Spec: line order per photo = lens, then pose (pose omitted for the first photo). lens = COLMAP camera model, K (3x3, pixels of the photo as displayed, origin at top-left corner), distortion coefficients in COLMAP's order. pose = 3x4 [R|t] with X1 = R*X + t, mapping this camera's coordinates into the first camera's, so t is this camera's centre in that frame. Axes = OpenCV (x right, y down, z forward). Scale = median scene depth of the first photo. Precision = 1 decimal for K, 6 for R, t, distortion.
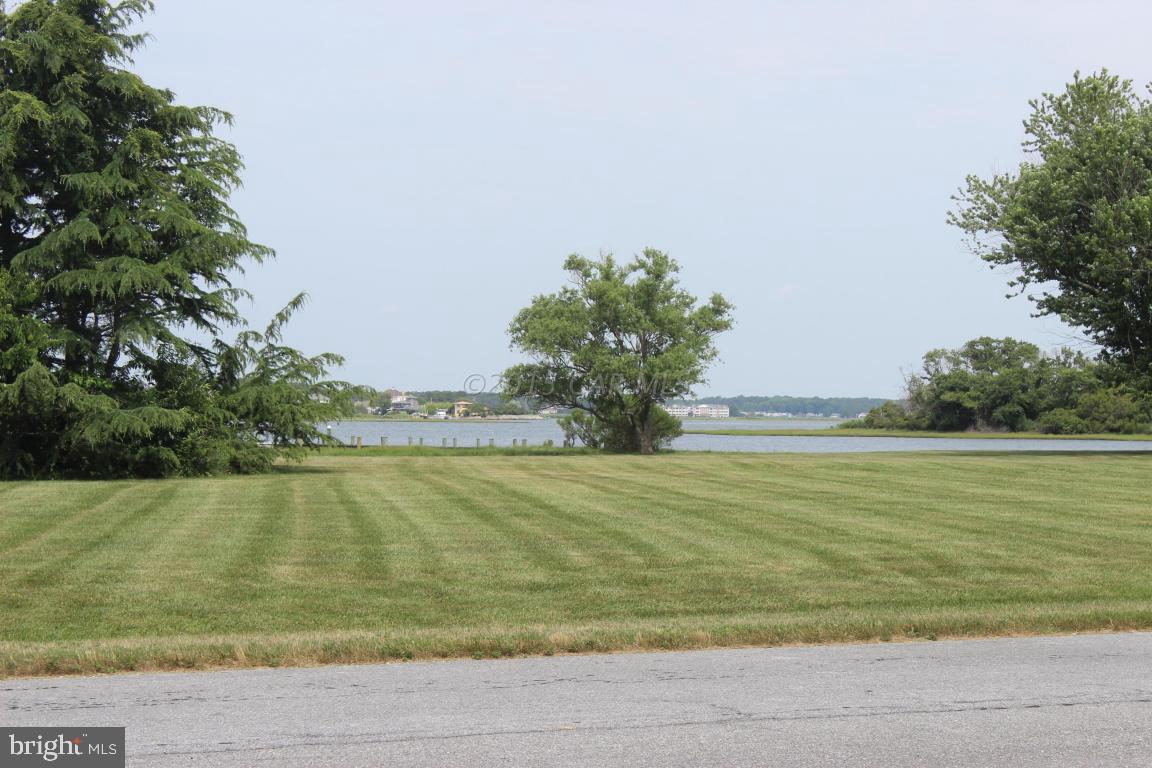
lens RADIAL K [[1818.9, 0, 576.0], [0, 1818.9, 384.0], [0, 0, 1]] dist [-0.172359, -0.032454]
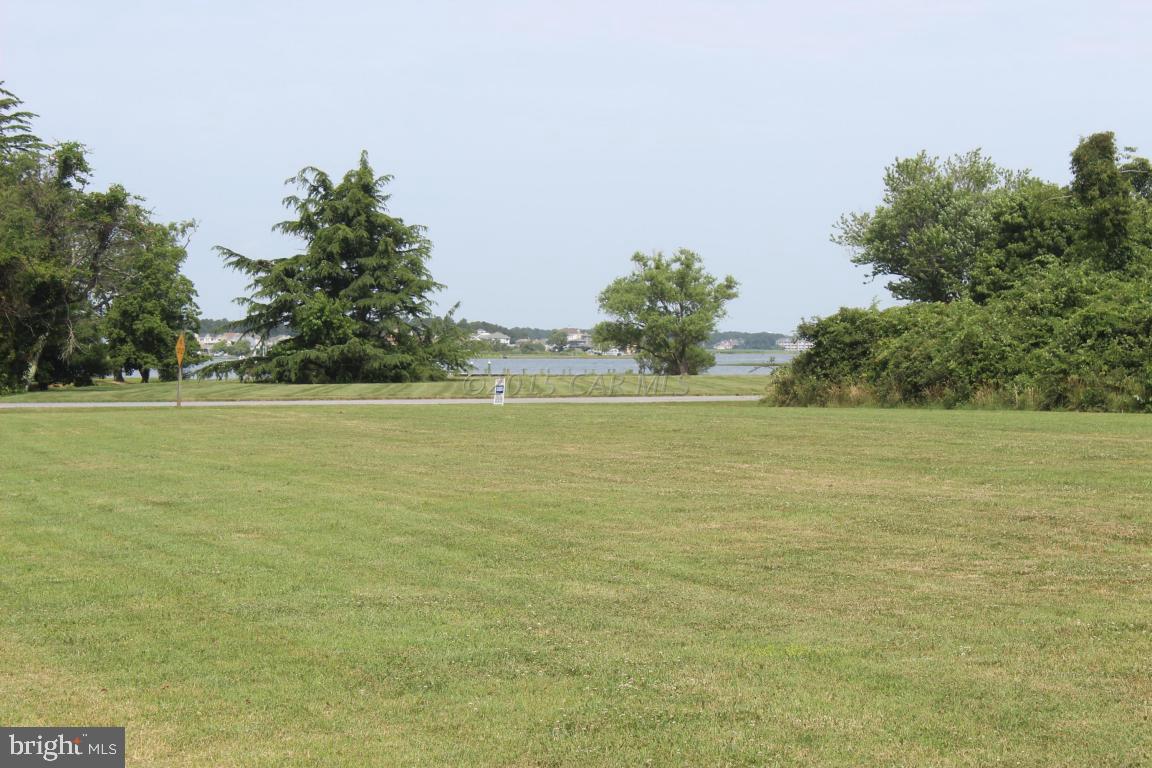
lens RADIAL K [[1818.9, 0, 576.0], [0, 1818.9, 384.0], [0, 0, 1]] dist [-0.172359, -0.032454]
pose [[0.994975, -0.006900, -0.099881, 0.105413], [0.010412, 0.999344, 0.034683, -0.012152], [0.099576, -0.035549, 0.994395, -0.597849]]
